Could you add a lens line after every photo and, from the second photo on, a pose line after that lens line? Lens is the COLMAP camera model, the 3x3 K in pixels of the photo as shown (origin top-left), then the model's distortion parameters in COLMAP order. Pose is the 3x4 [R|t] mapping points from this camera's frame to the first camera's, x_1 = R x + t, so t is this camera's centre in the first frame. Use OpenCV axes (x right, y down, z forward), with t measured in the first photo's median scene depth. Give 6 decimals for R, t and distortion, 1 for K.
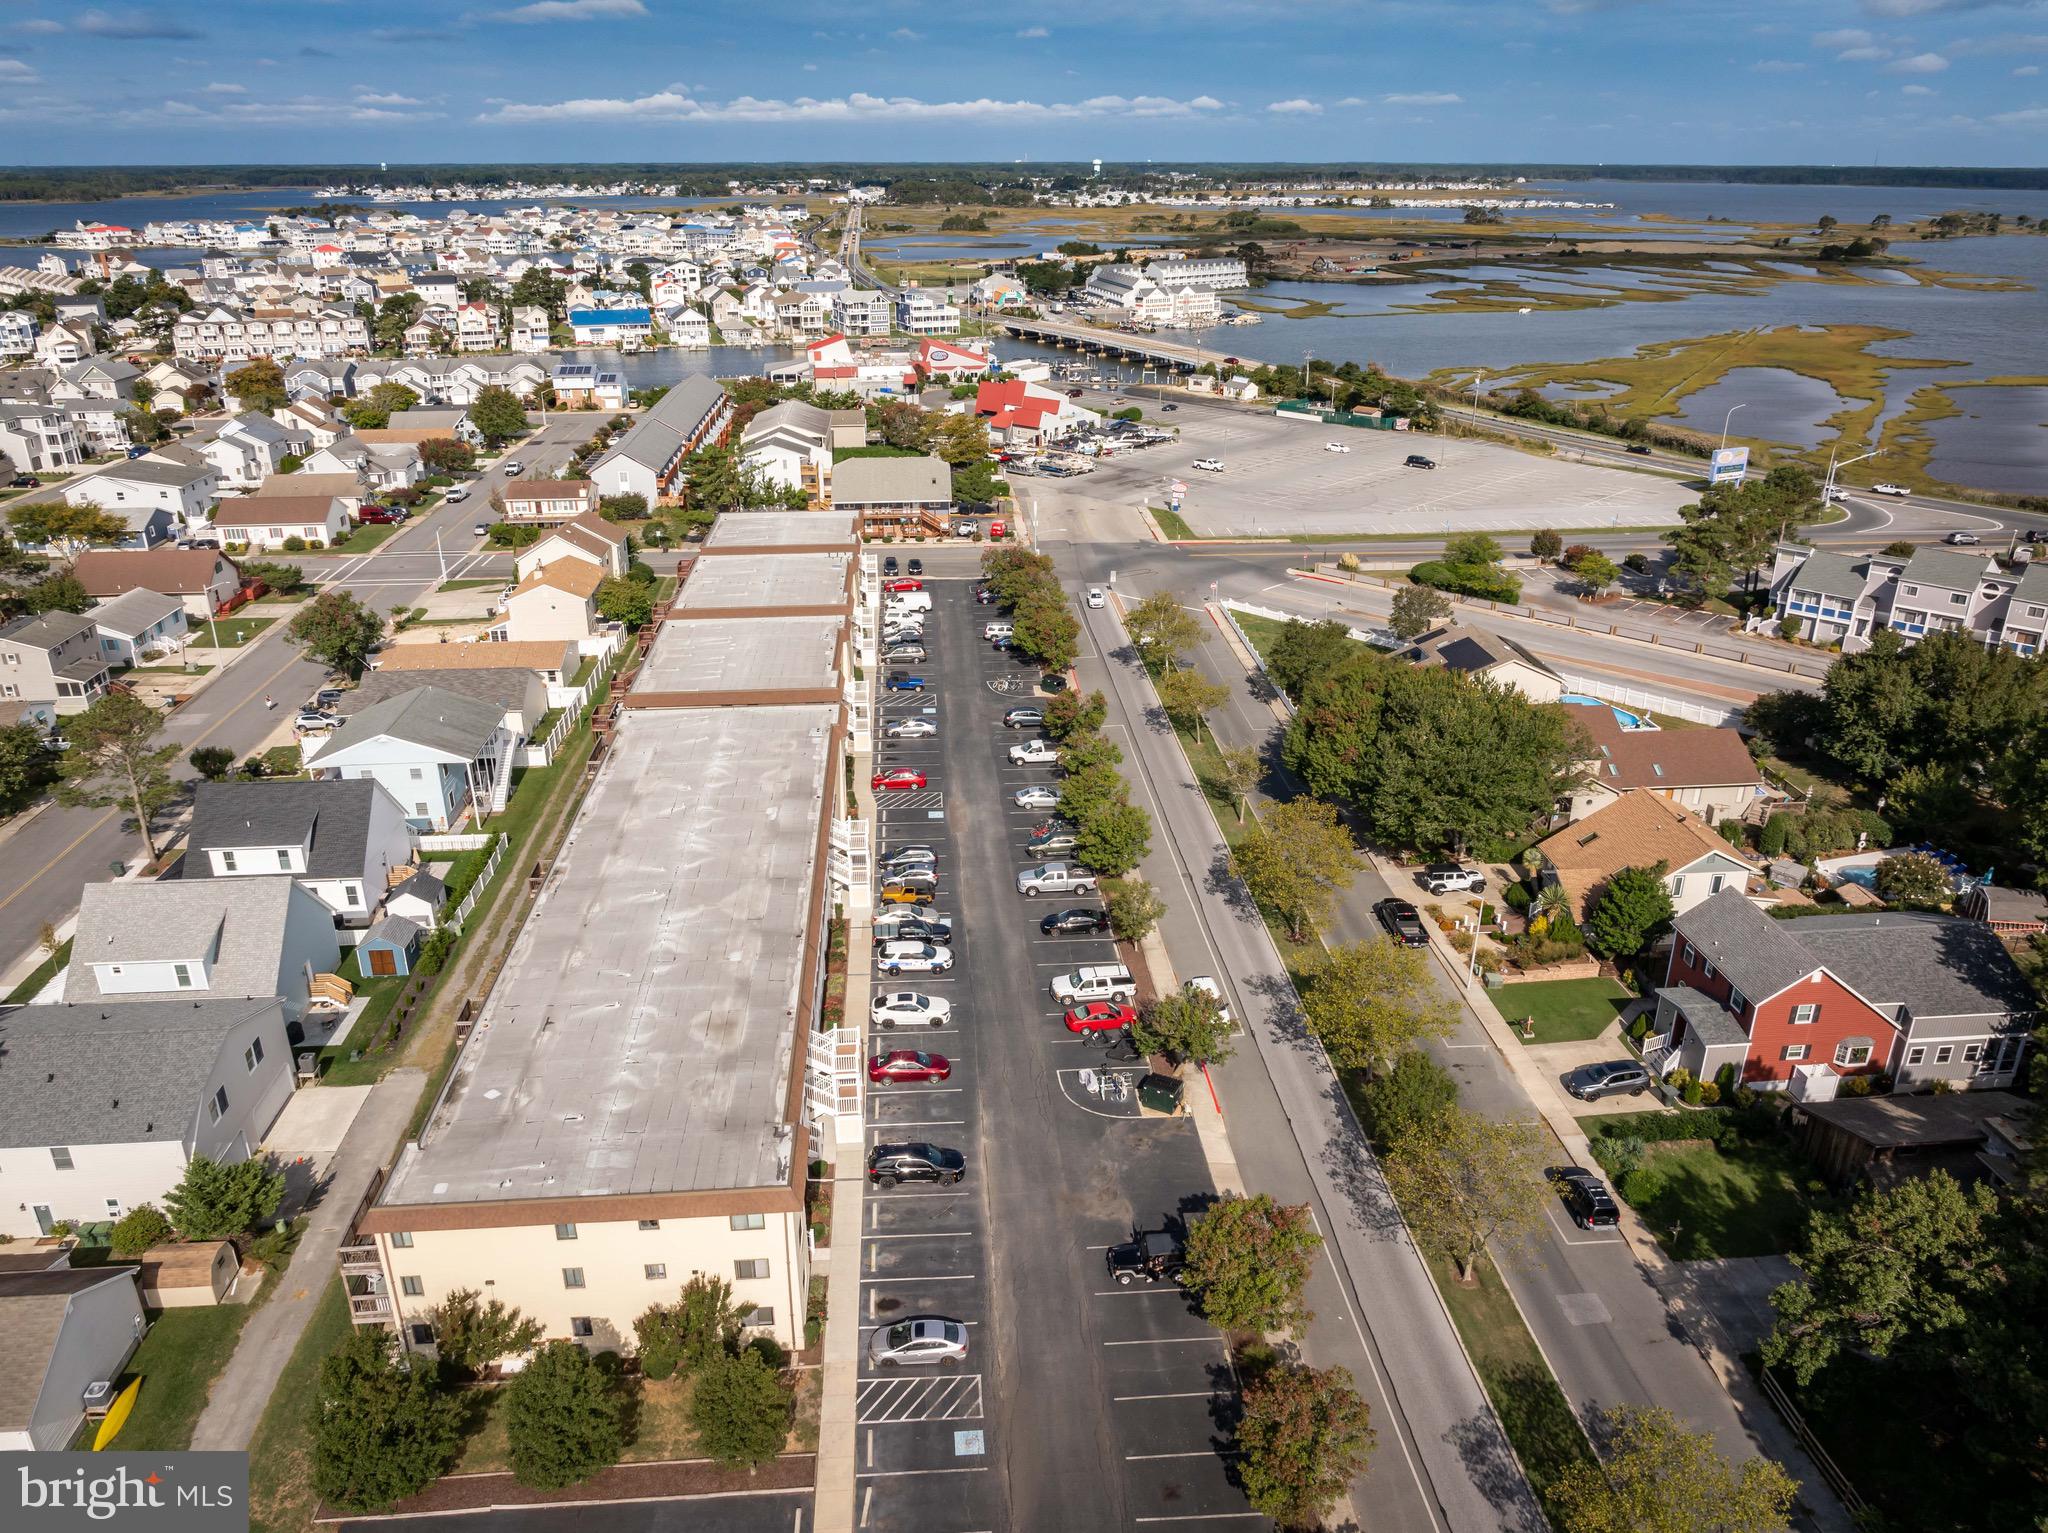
lens RADIAL K [[1443.4, 0, 1024.0], [0, 1443.4, 766.5], [0, 0, 1]] dist [-0.035563, 0.024875]
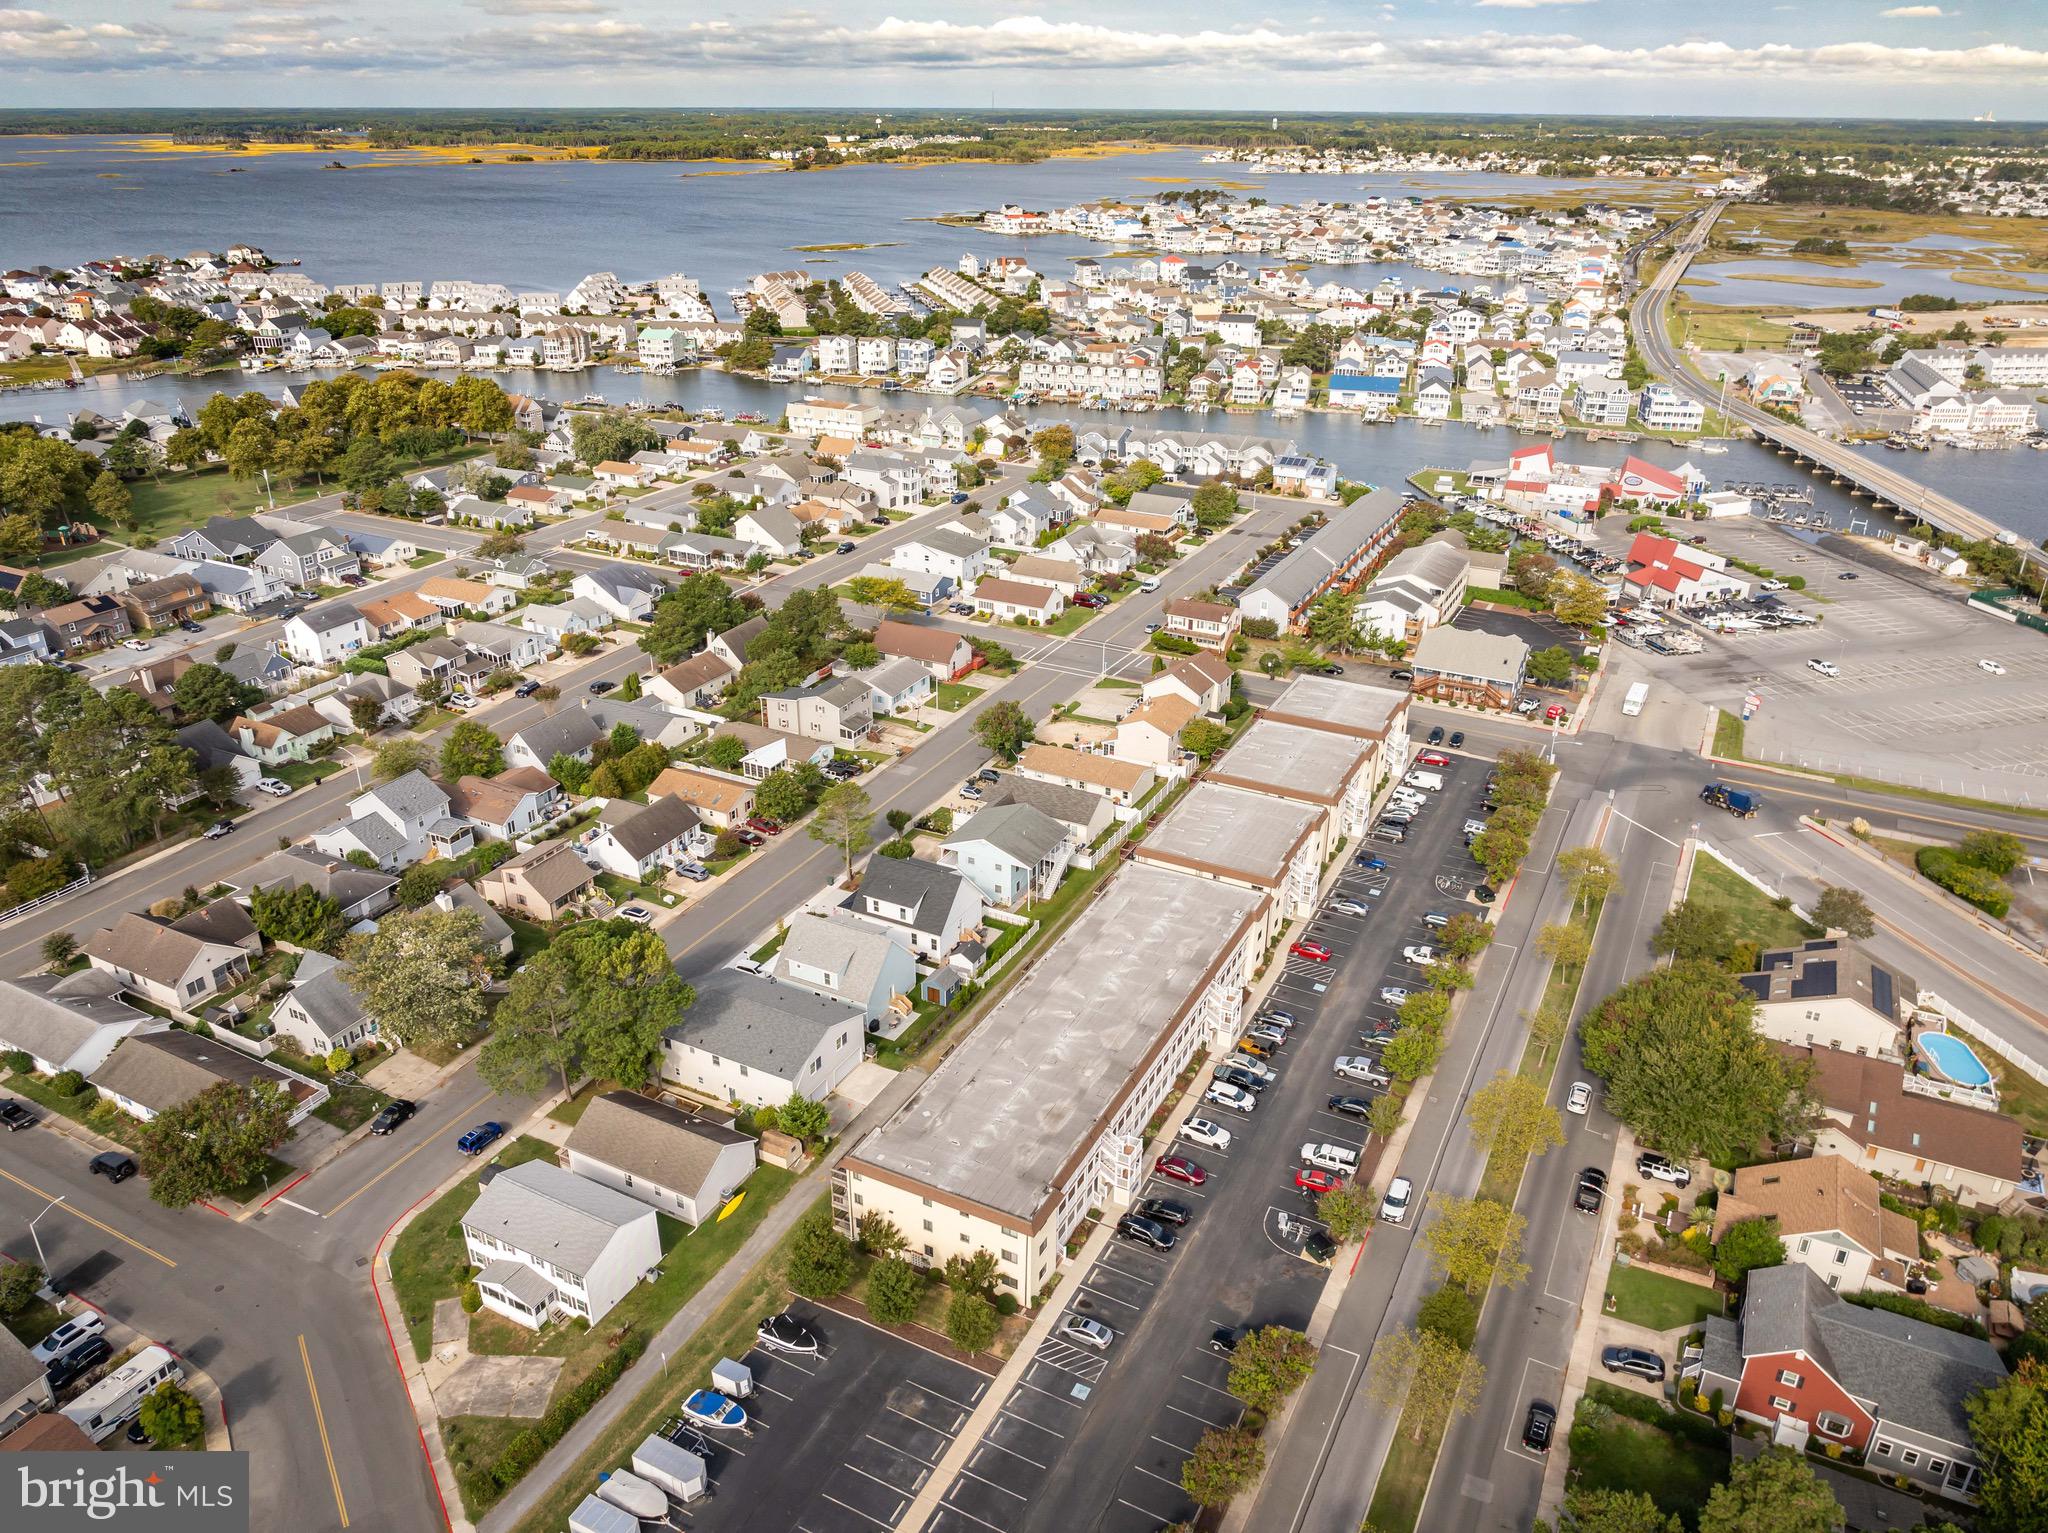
lens RADIAL K [[1443.4, 0, 1024.0], [0, 1443.4, 766.5], [0, 0, 1]] dist [-0.035563, 0.024875]
pose [[0.849139, 0.225662, -0.477534, 0.220976], [-0.208652, 0.973913, 0.089209, -0.169168], [0.485208, 0.023887, 0.874073, -0.244571]]
